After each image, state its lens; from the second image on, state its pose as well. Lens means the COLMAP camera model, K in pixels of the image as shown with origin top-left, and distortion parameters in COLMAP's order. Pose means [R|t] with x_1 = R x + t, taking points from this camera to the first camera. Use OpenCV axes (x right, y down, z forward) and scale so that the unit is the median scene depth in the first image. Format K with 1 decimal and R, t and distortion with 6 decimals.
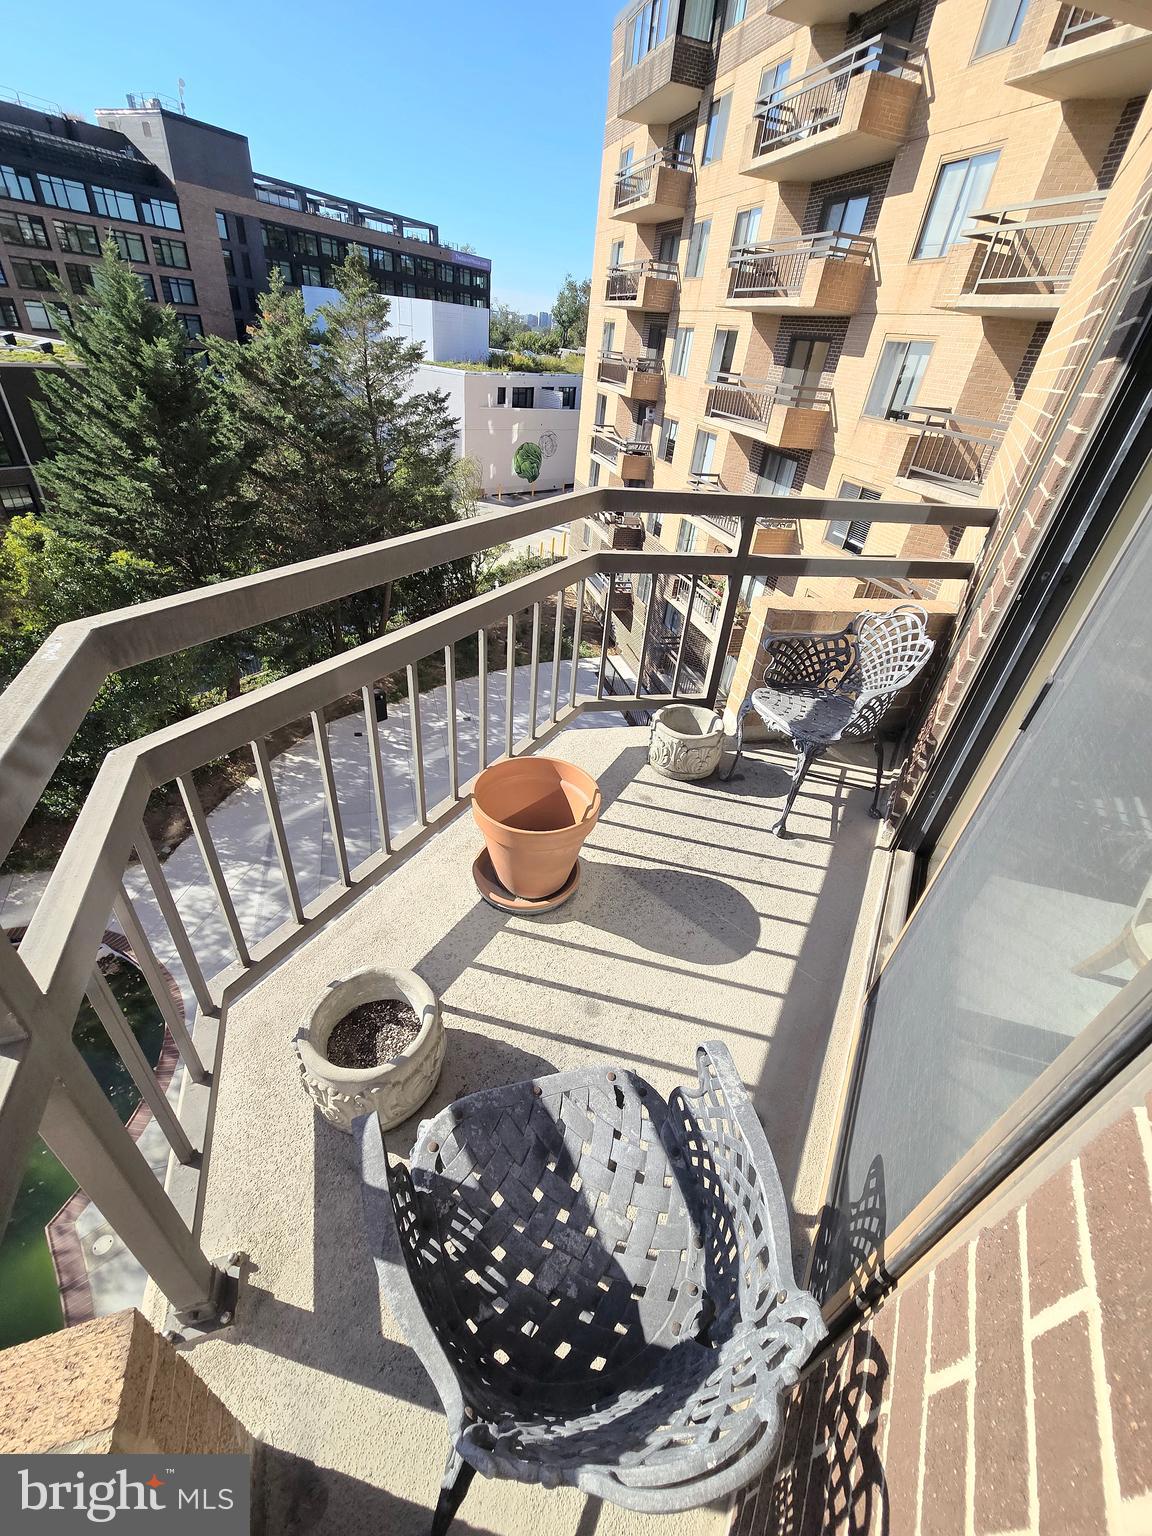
lens RADIAL K [[613.7, 0, 576.0], [0, 613.7, 768.0], [0, 0, 1]] dist [0.000536, 0.000079]
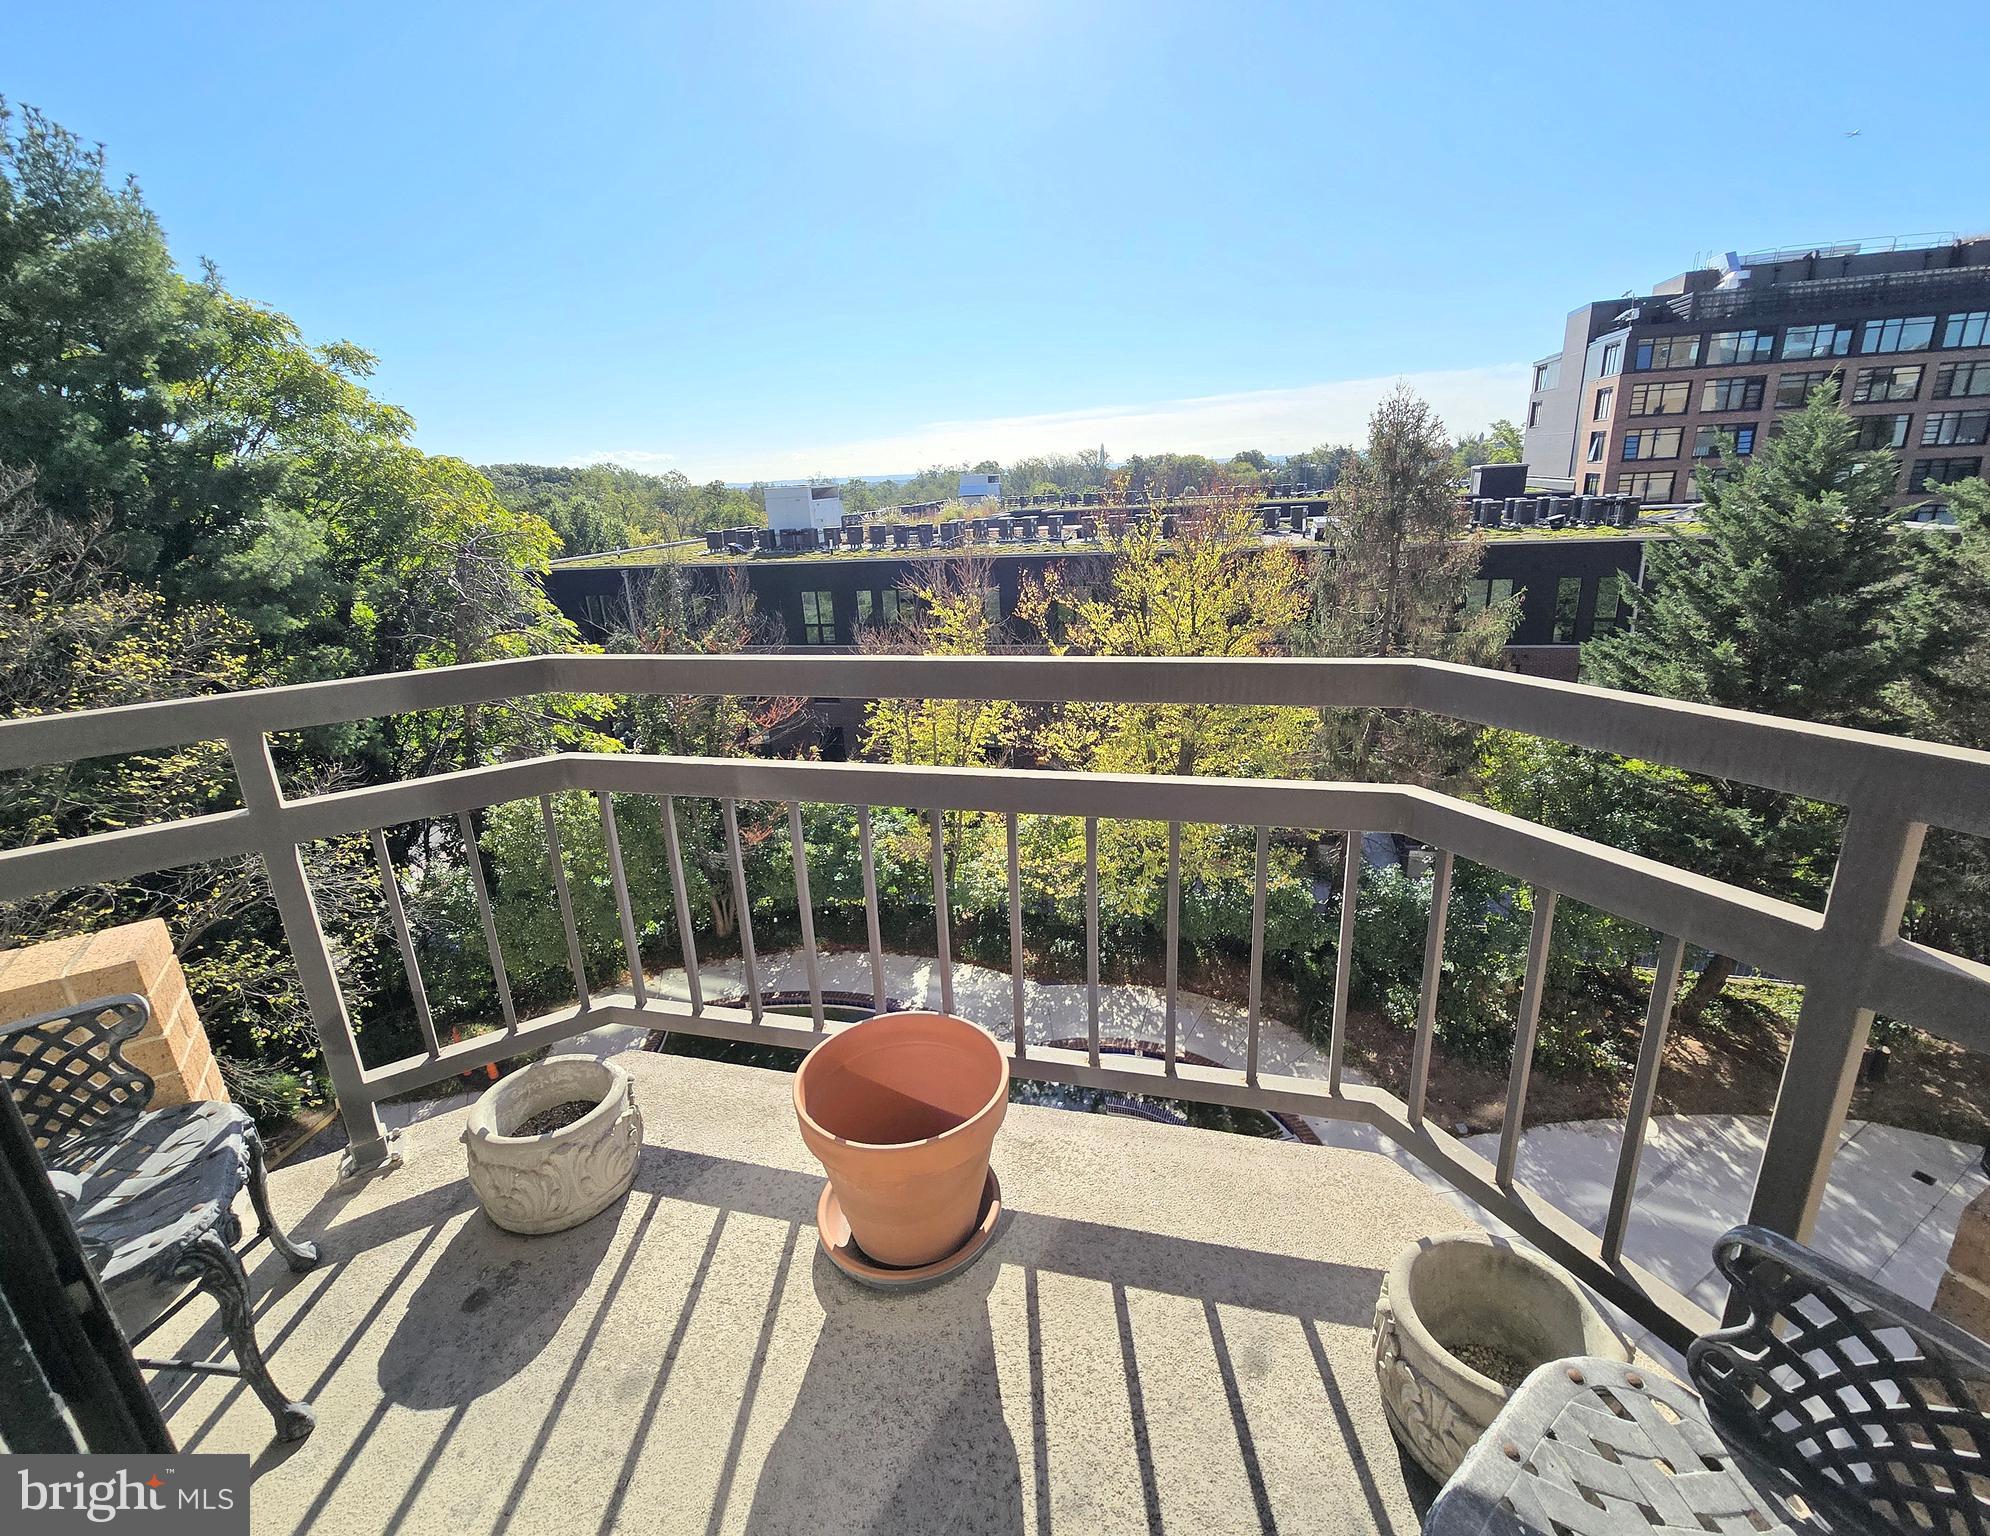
lens RADIAL K [[872.0, 0, 1031.7], [0, 872.0, 763.3], [0, 0, 1]] dist [0.001014, 0.000169]
pose [[0.252027, 0.195002, -0.947869, 0.083355], [-0.492035, 0.869251, 0.048002, -0.037991], [0.833297, 0.454287, 0.315023, 0.079585]]
